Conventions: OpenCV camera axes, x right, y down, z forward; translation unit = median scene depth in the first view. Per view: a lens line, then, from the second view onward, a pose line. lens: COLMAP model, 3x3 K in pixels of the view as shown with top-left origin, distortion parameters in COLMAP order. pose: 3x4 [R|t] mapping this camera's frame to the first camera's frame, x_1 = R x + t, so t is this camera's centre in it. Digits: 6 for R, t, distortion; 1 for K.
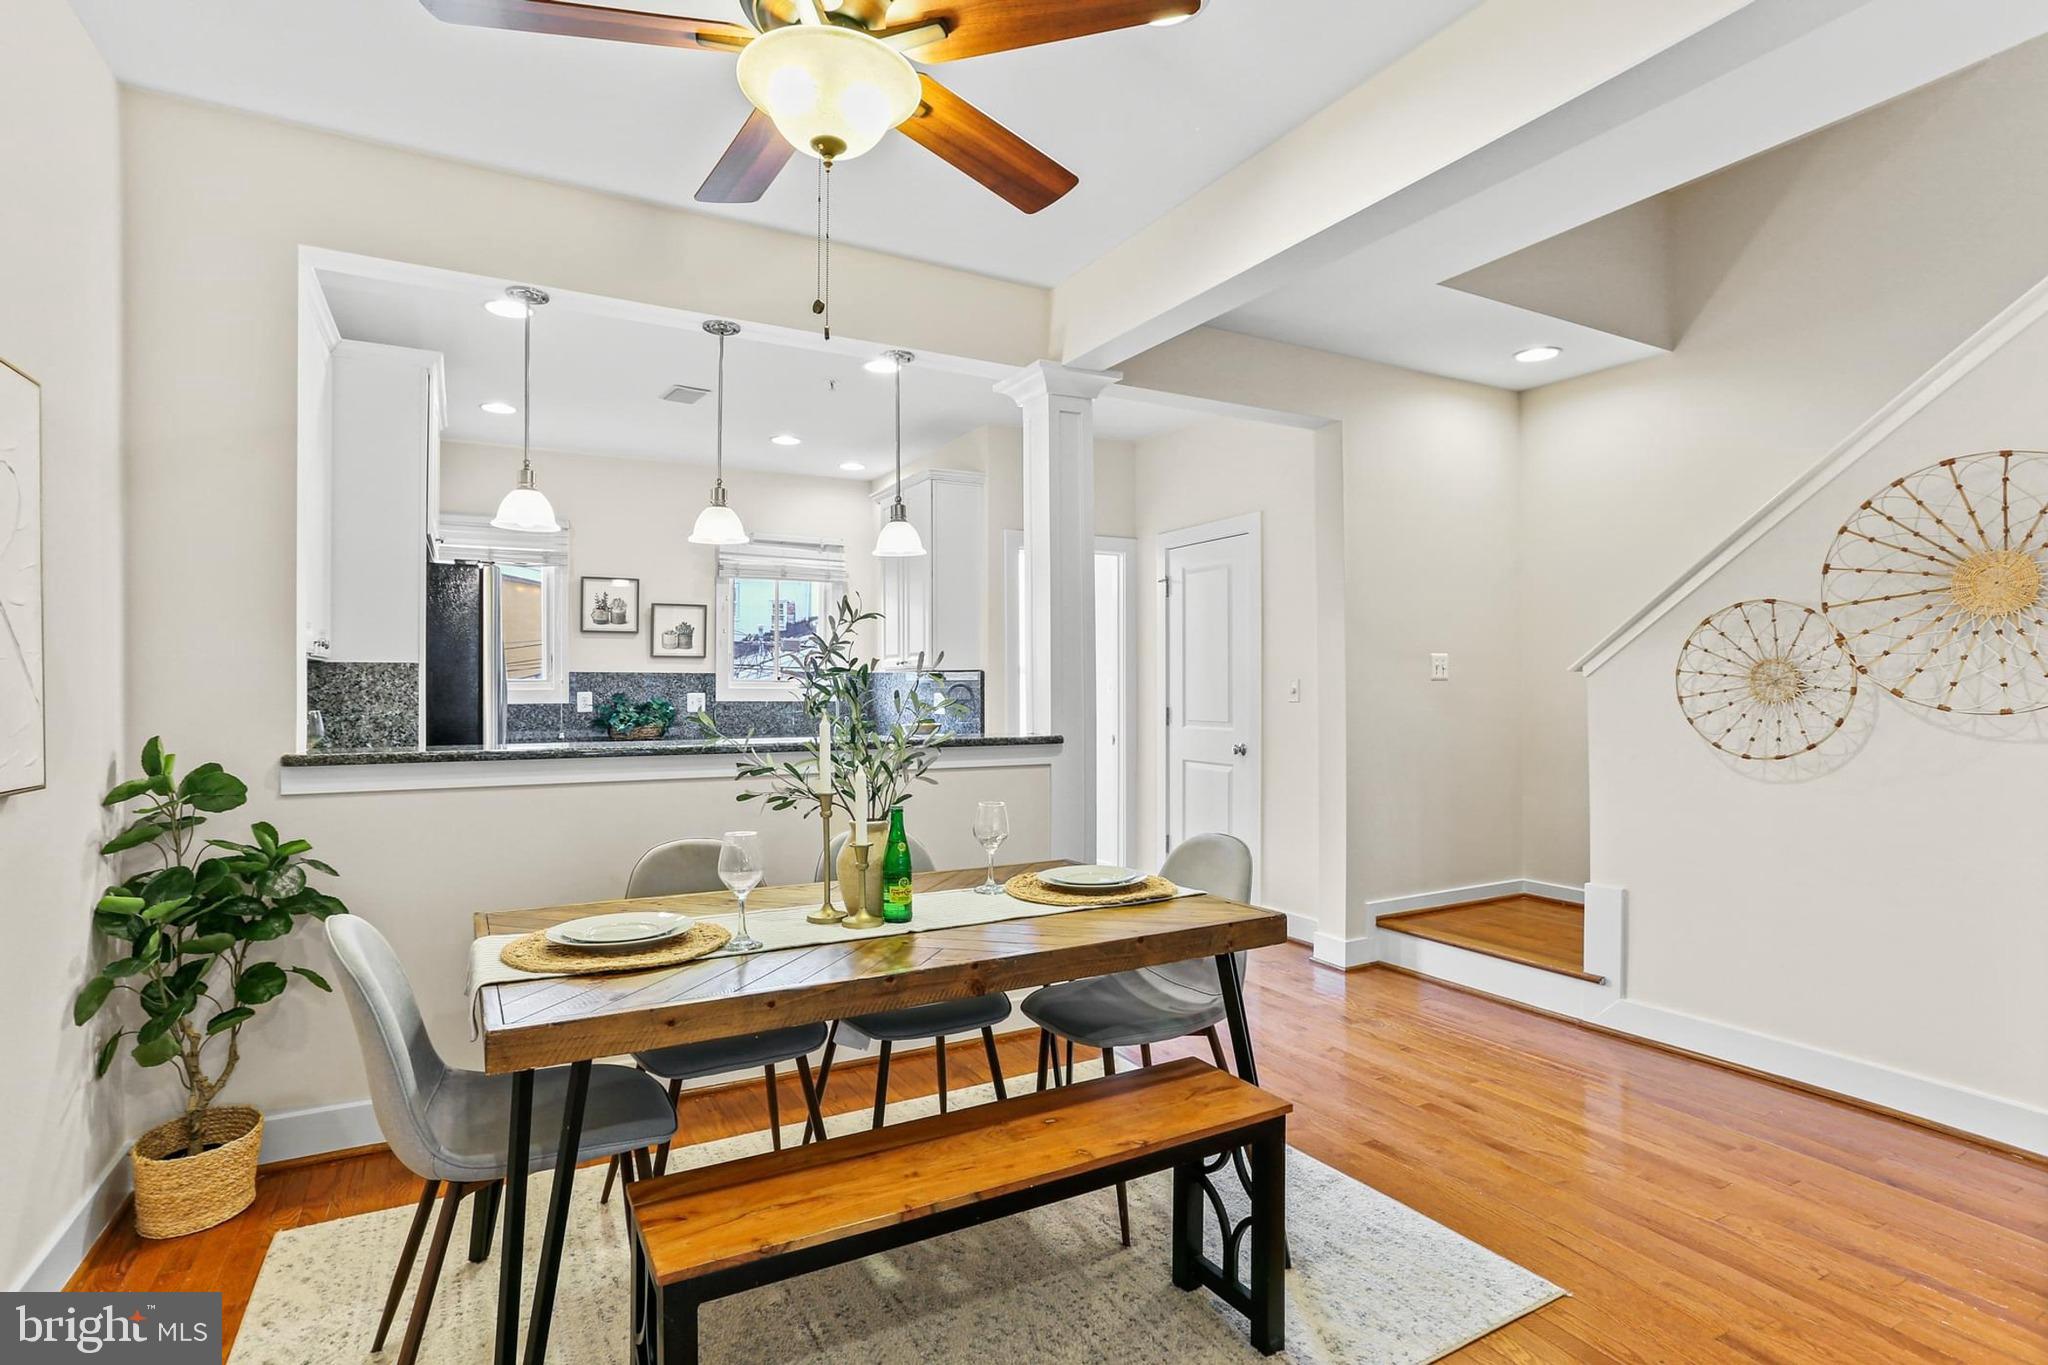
lens RADIAL K [[1005.0, 0, 1026.2], [0, 1005.0, 688.7], [0, 0, 1]] dist [-0.032759, 0.010301]
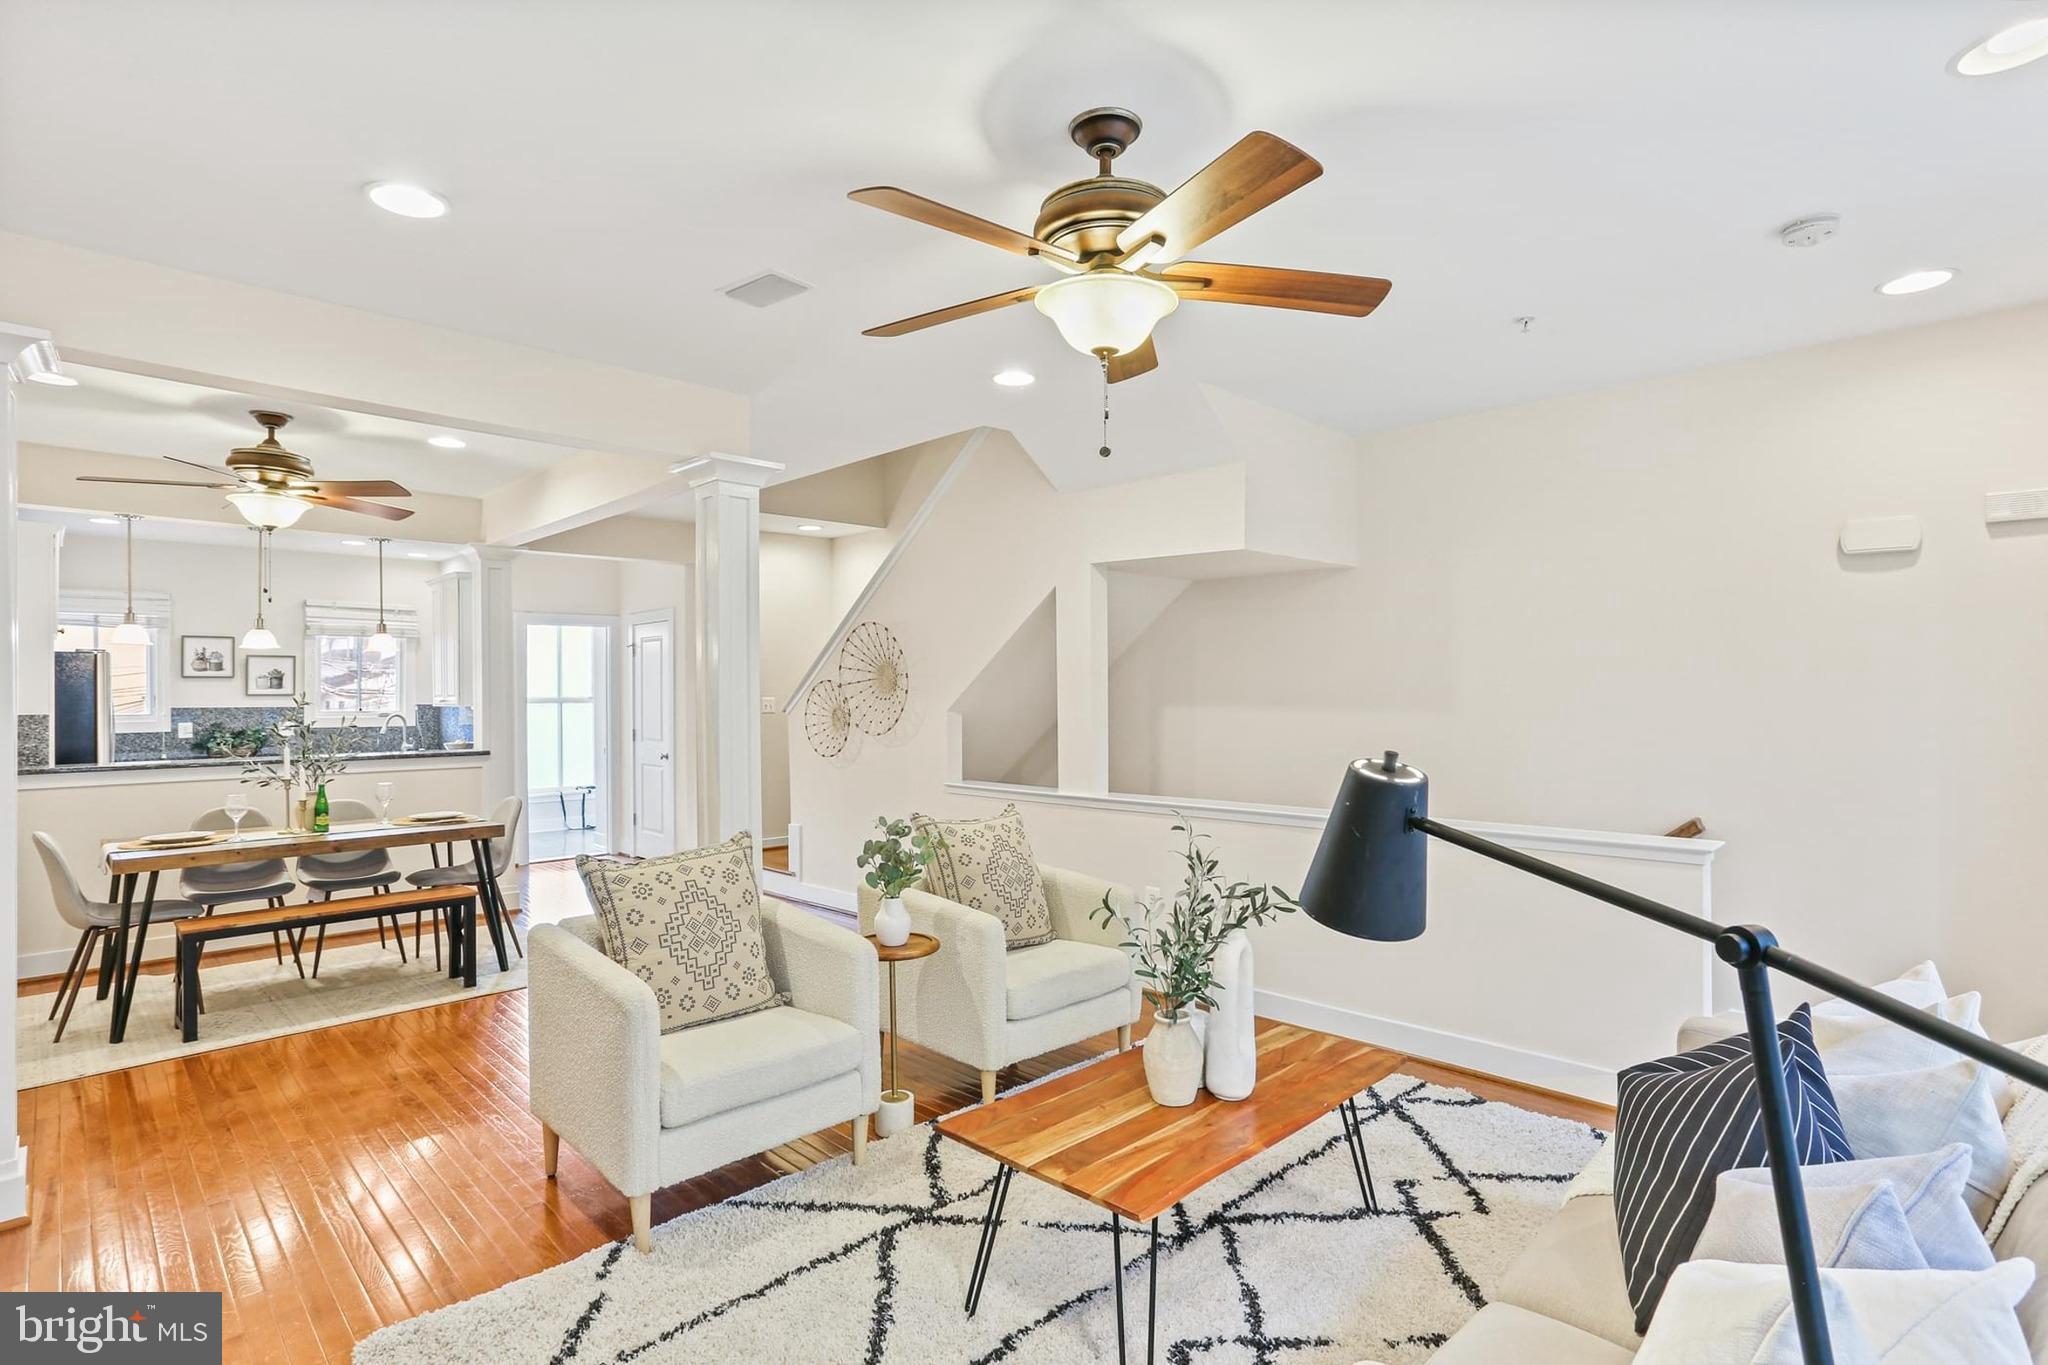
lens RADIAL K [[1005.0, 0, 1044.3], [0, 1005.0, 691.8], [0, 0, 1]] dist [-0.032759, 0.010301]
pose [[0.961078, -0.004222, 0.276247, 0.373495], [0.005490, 0.999978, -0.003818, -0.034203], [-0.276224, 0.005186, 0.961079, -0.730375]]
